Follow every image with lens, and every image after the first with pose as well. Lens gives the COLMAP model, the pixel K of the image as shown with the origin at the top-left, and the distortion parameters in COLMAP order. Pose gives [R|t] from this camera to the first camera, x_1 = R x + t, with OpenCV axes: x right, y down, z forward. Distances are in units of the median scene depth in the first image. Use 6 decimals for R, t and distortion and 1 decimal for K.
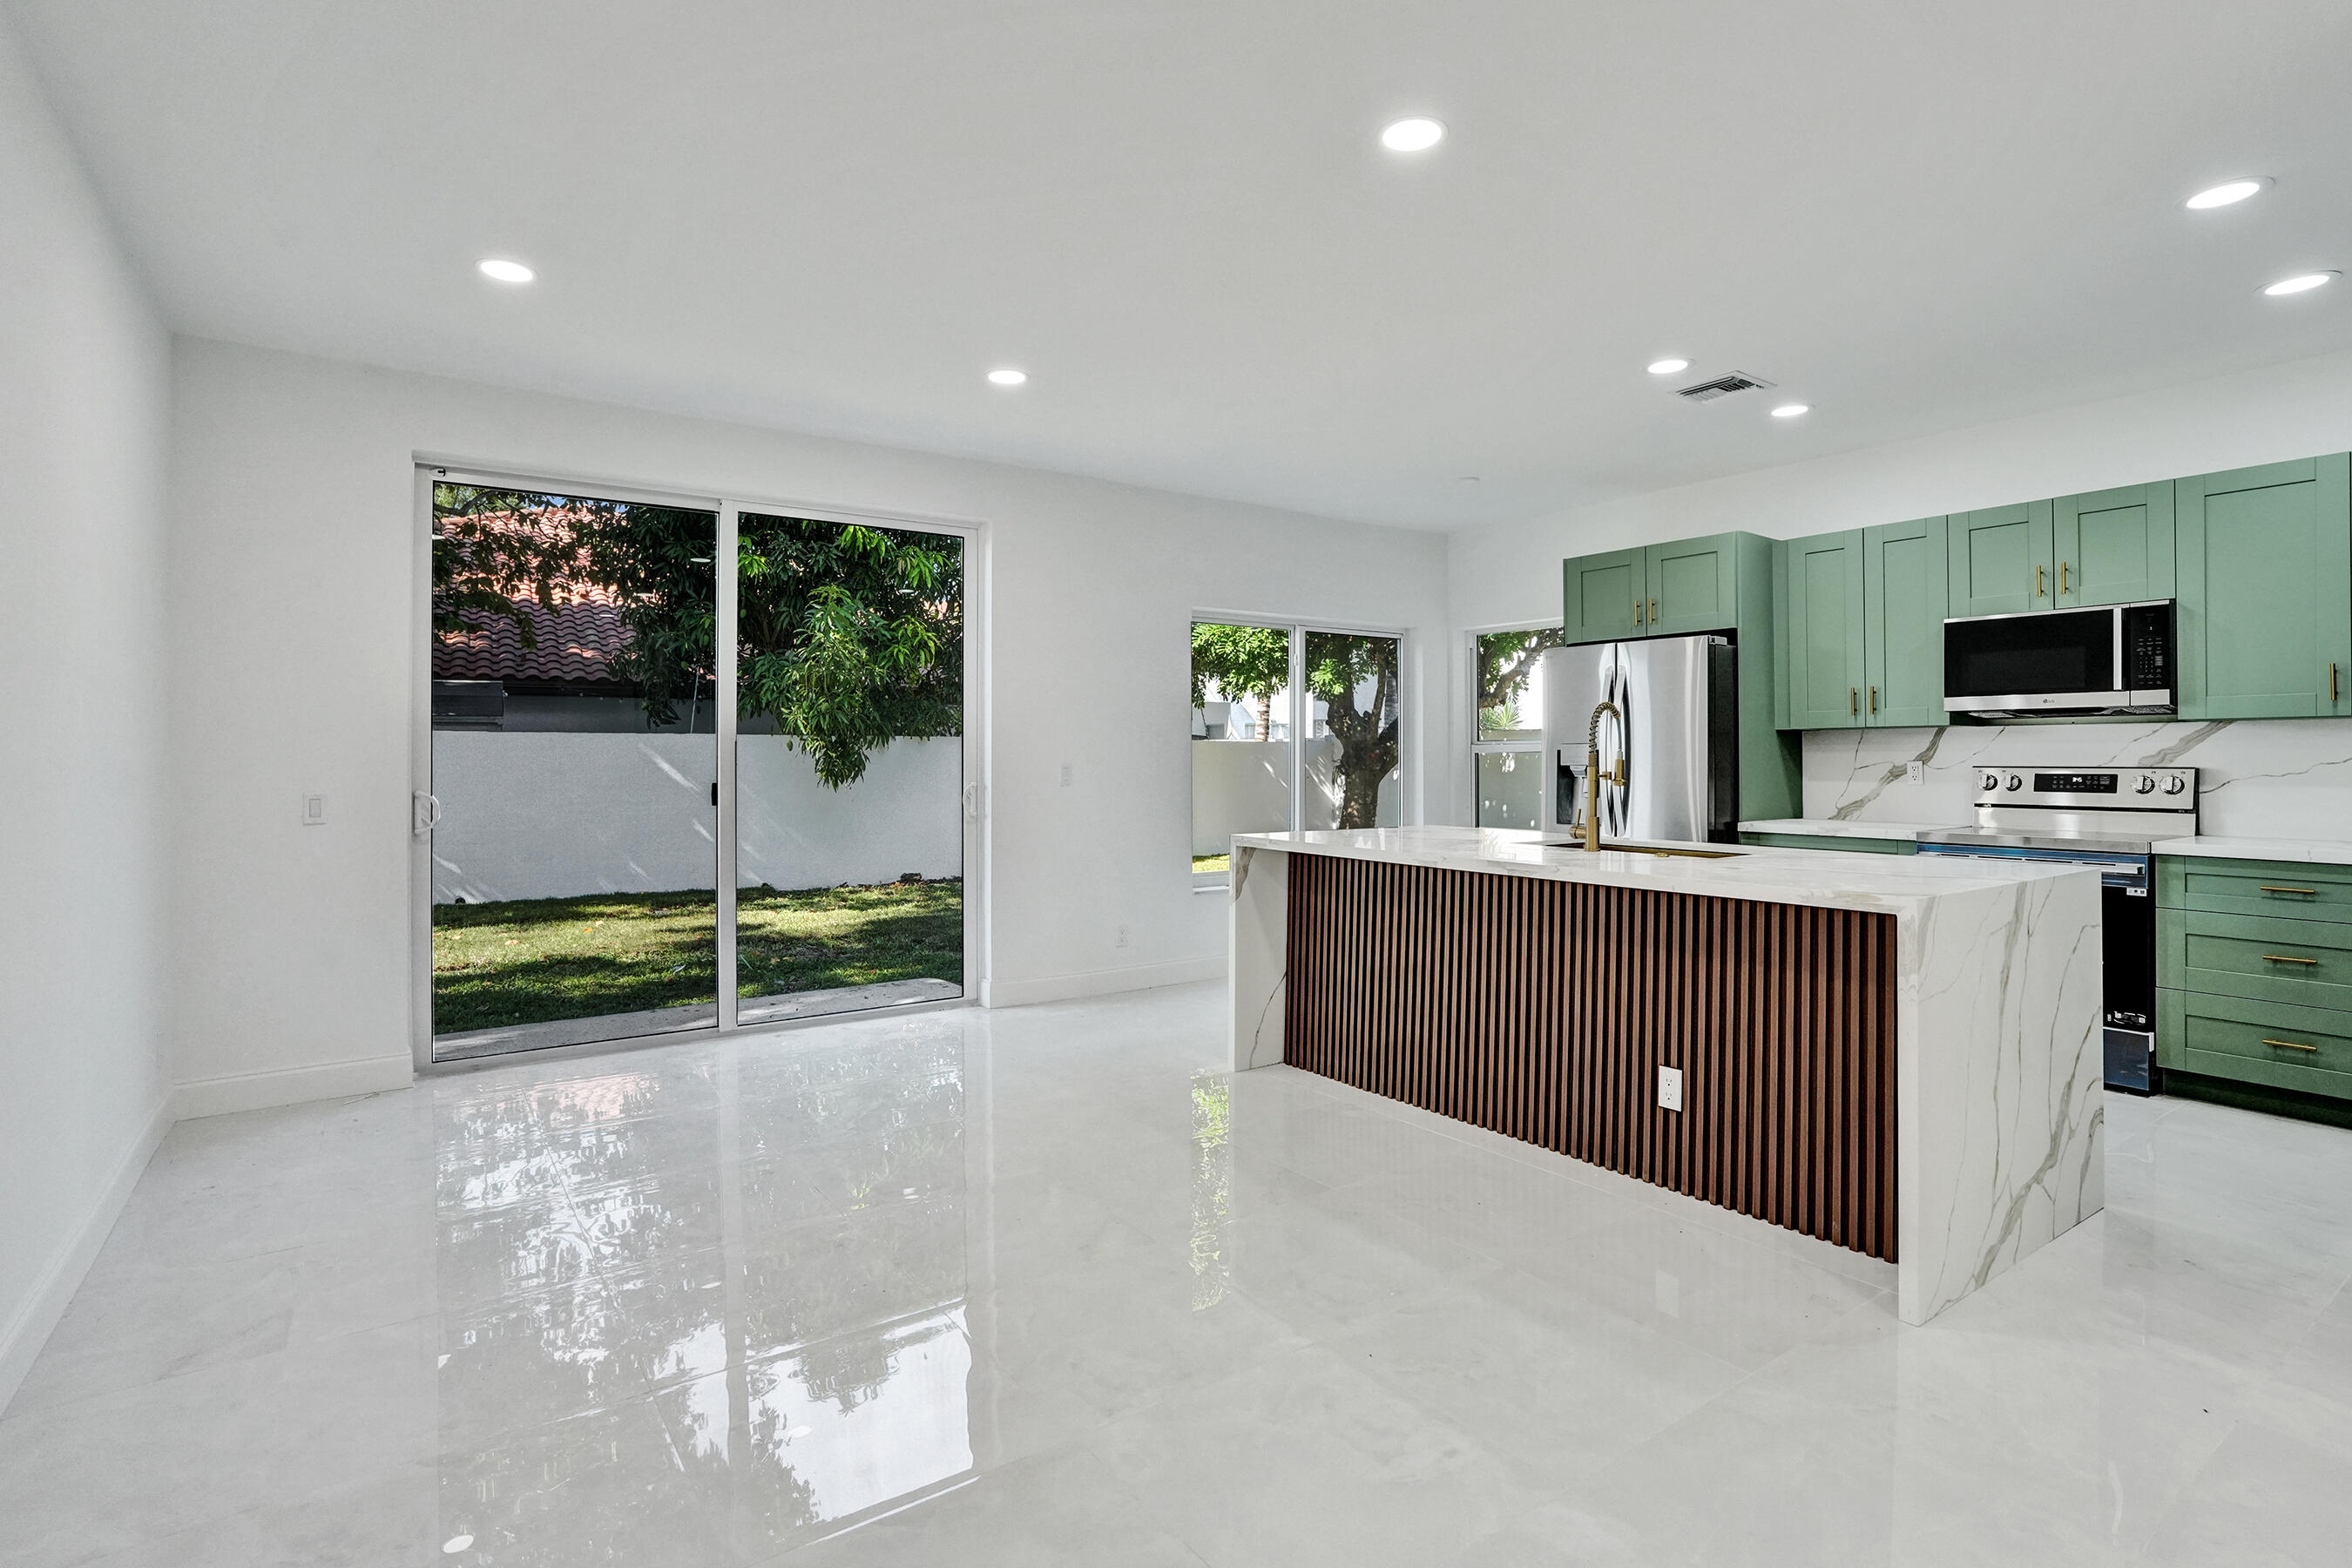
lens RADIAL K [[1139.2, 0, 1143.2], [0, 1139.2, 750.9], [0, 0, 1]] dist [-0.054411, 0.020653]
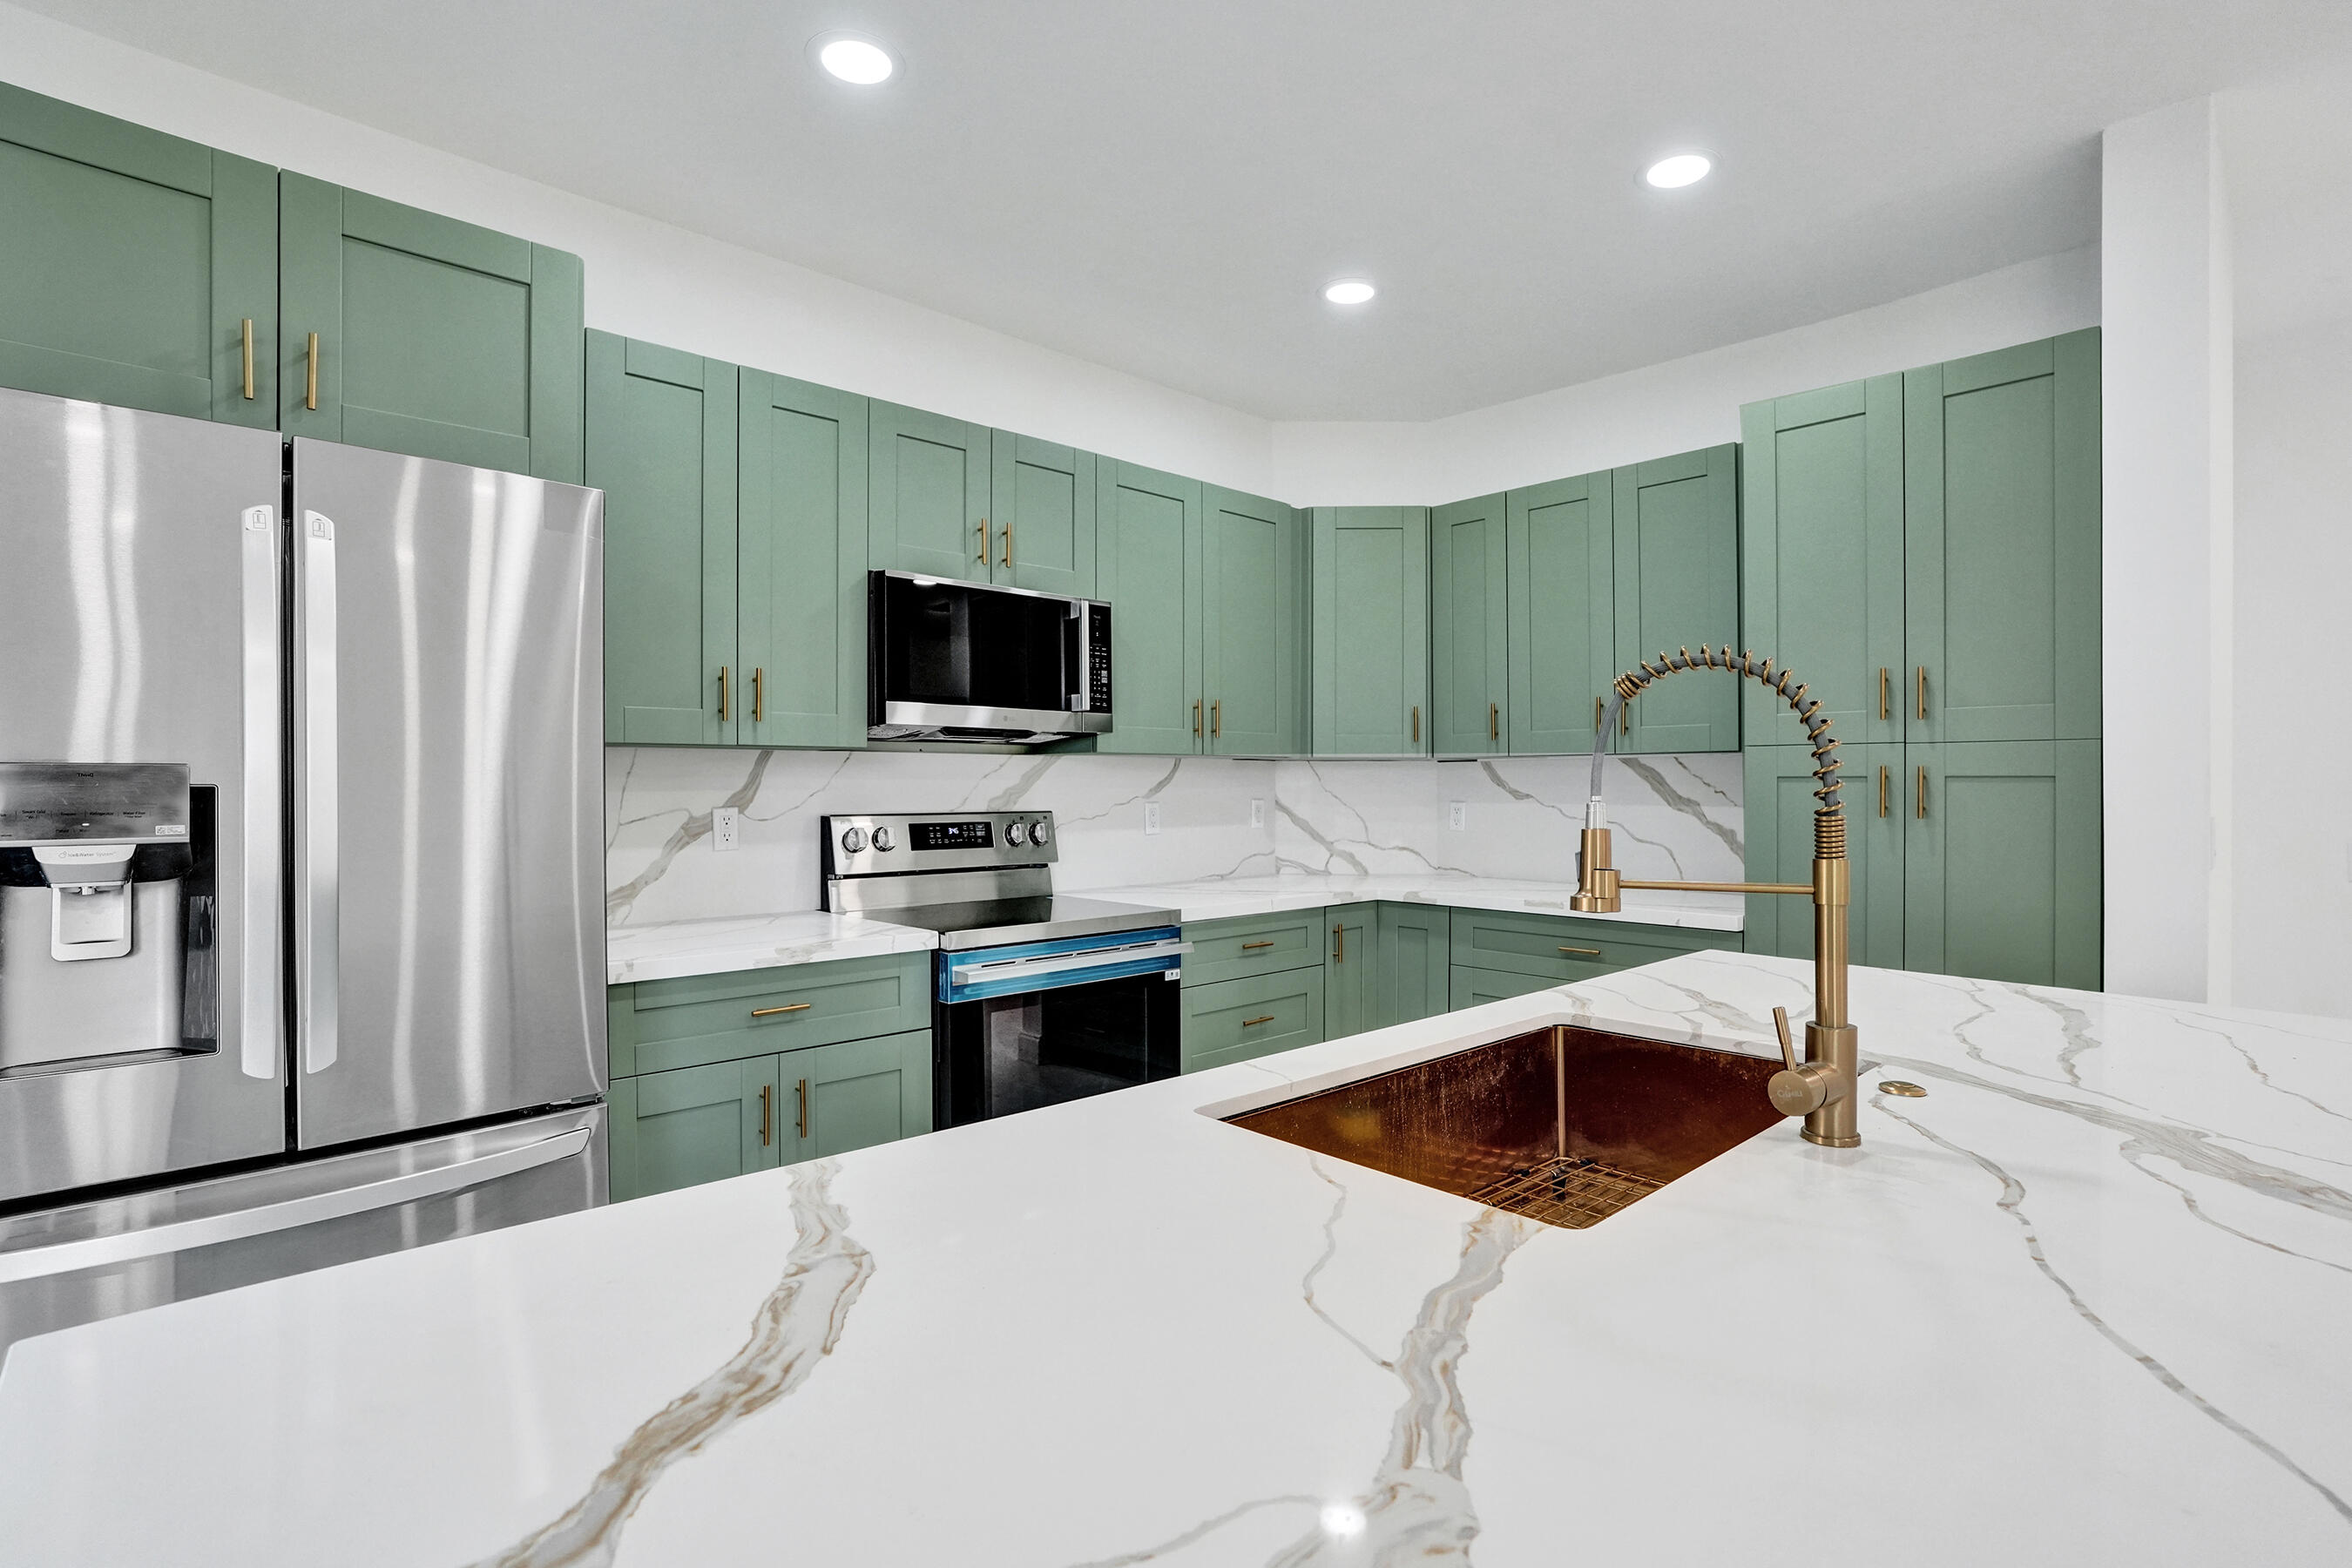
lens RADIAL K [[1139.2, 0, 1186.9], [0, 1139.2, 788.2], [0, 0, 1]] dist [-0.054411, 0.020653]
pose [[-0.173777, -0.000854, 0.984785, 0.098264], [-0.005746, 0.999983, -0.000147, -0.002029], [-0.984768, -0.005684, -0.173779, 0.961747]]
